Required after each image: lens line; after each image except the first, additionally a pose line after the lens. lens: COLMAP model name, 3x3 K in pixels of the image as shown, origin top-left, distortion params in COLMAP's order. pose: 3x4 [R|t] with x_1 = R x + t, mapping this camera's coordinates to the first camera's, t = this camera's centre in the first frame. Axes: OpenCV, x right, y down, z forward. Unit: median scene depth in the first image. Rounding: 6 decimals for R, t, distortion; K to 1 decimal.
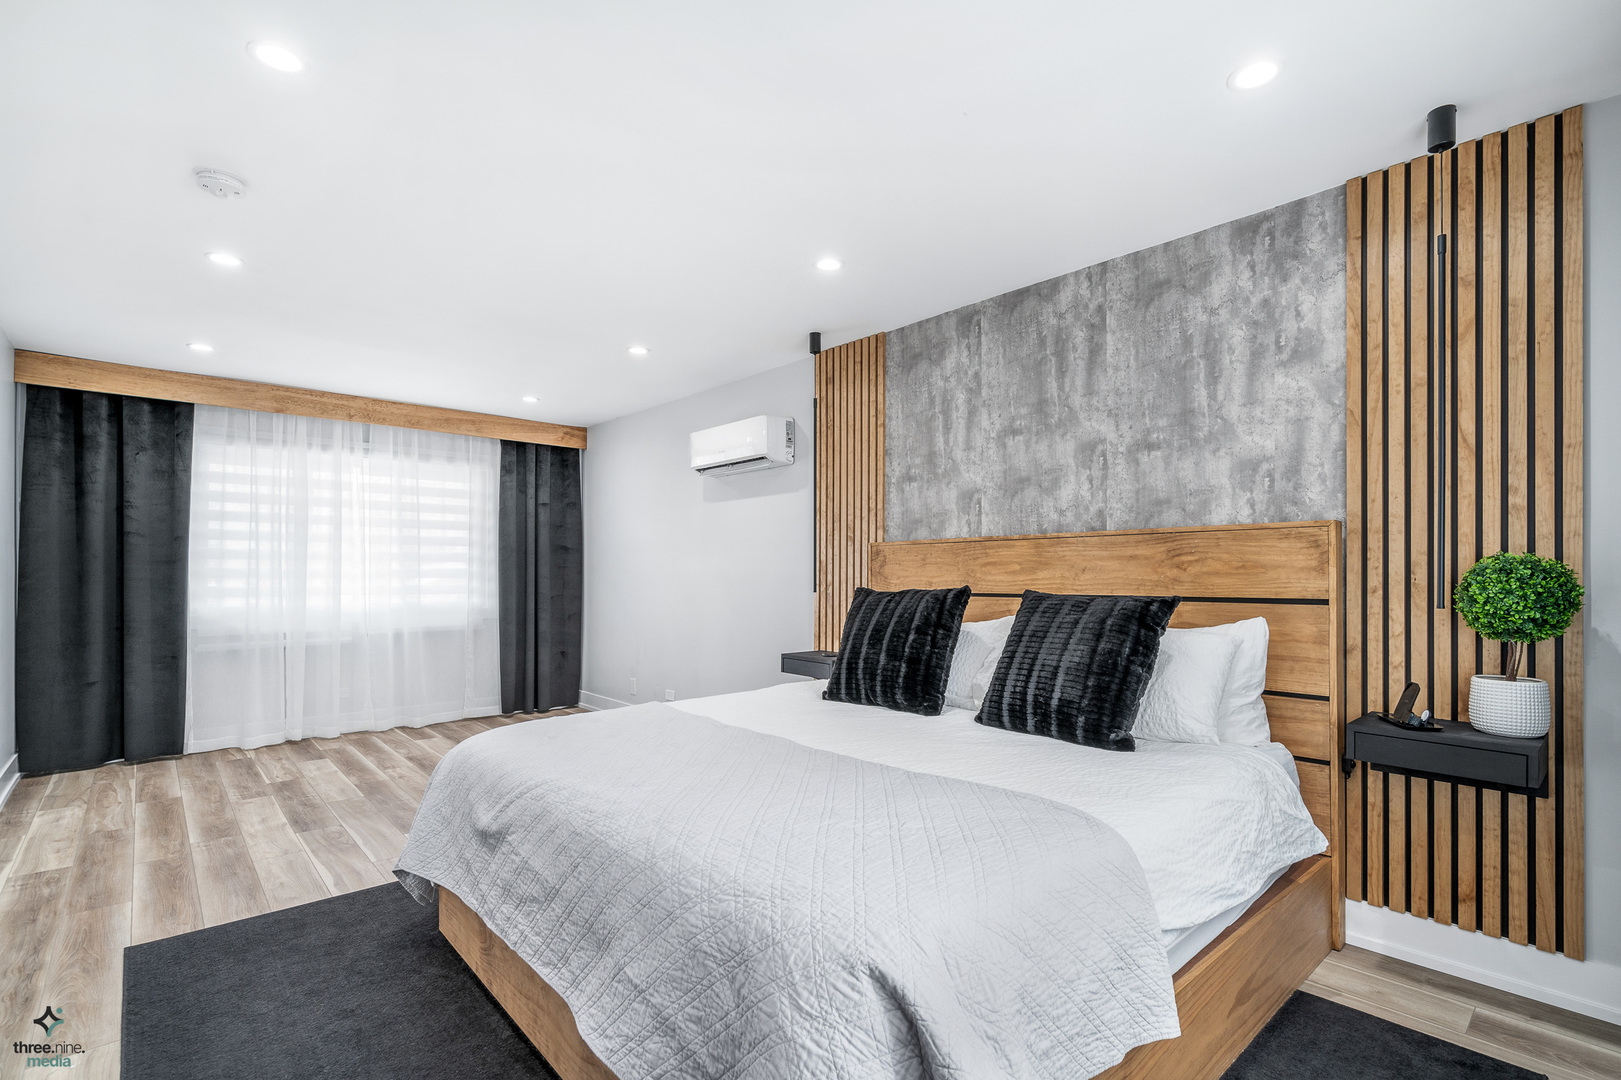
lens RADIAL K [[749.4, 0, 818.1], [0, 749.4, 568.2], [0, 0, 1]] dist [-0.008535, 0.001593]
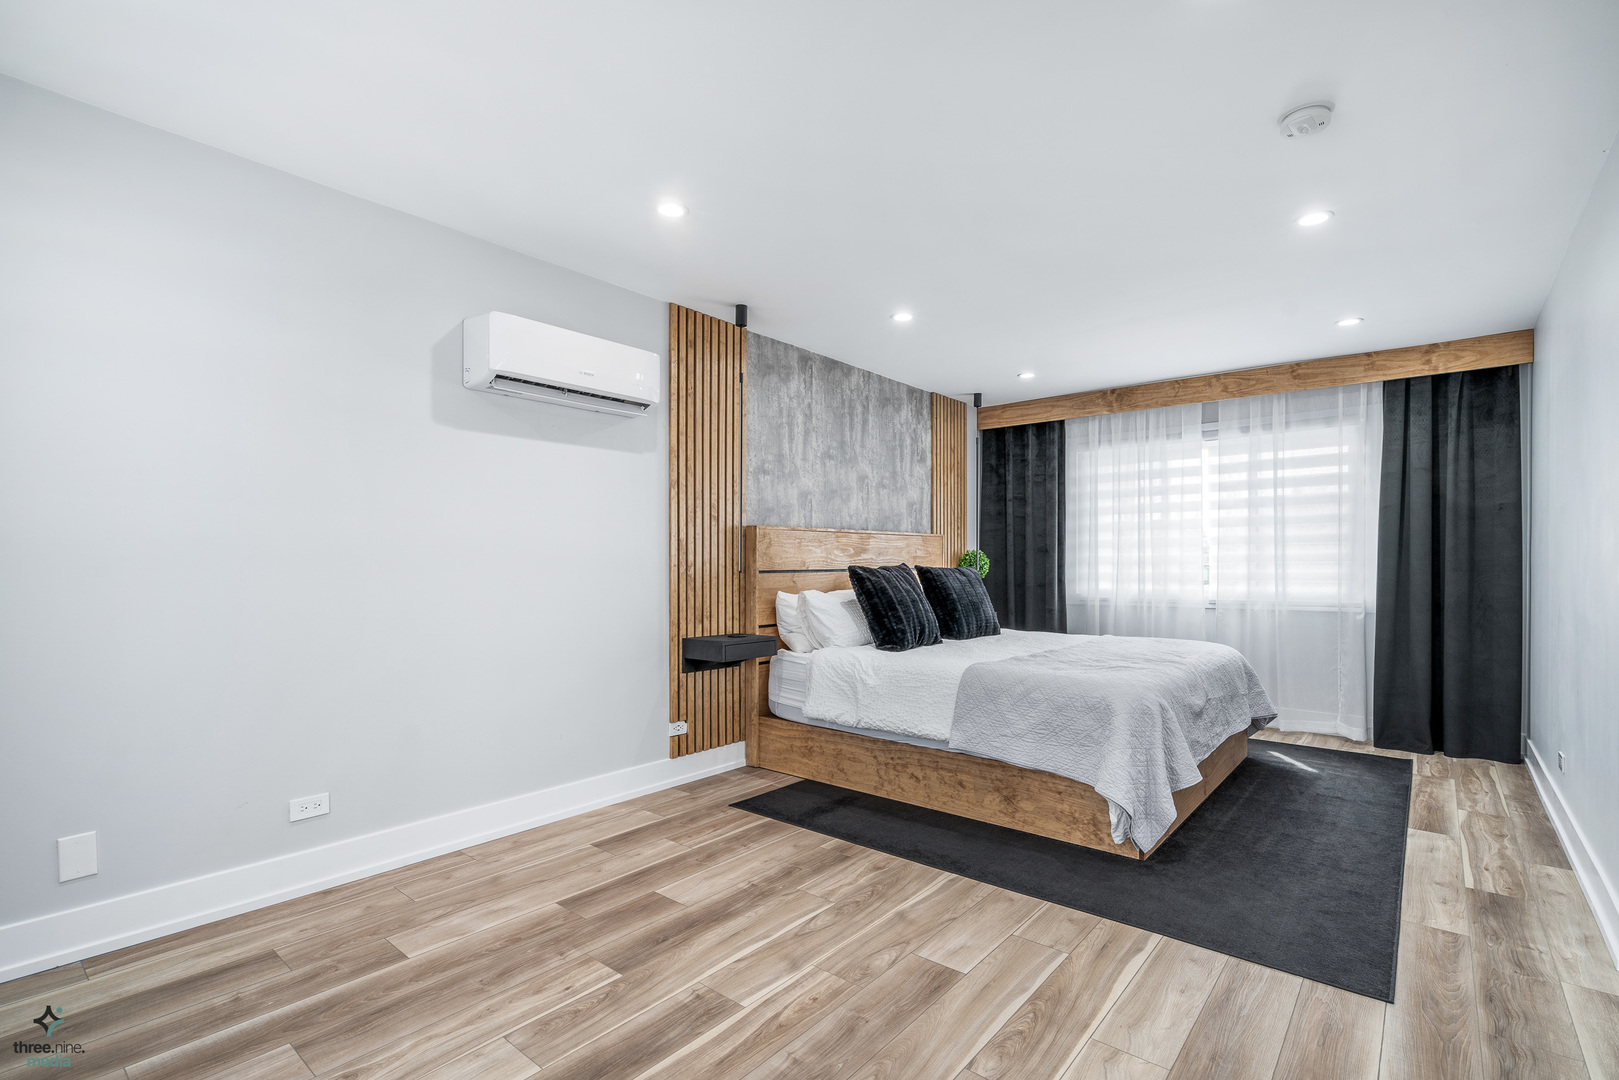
lens RADIAL K [[748.5, 0, 817.3], [0, 748.5, 568.3], [0, 0, 1]] dist [-0.008535, 0.001593]
pose [[-0.144141, -0.009543, 0.989511, -1.085827], [-0.009980, 0.999917, 0.008189, 0.019385], [-0.989507, -0.008695, -0.144224, 1.153311]]
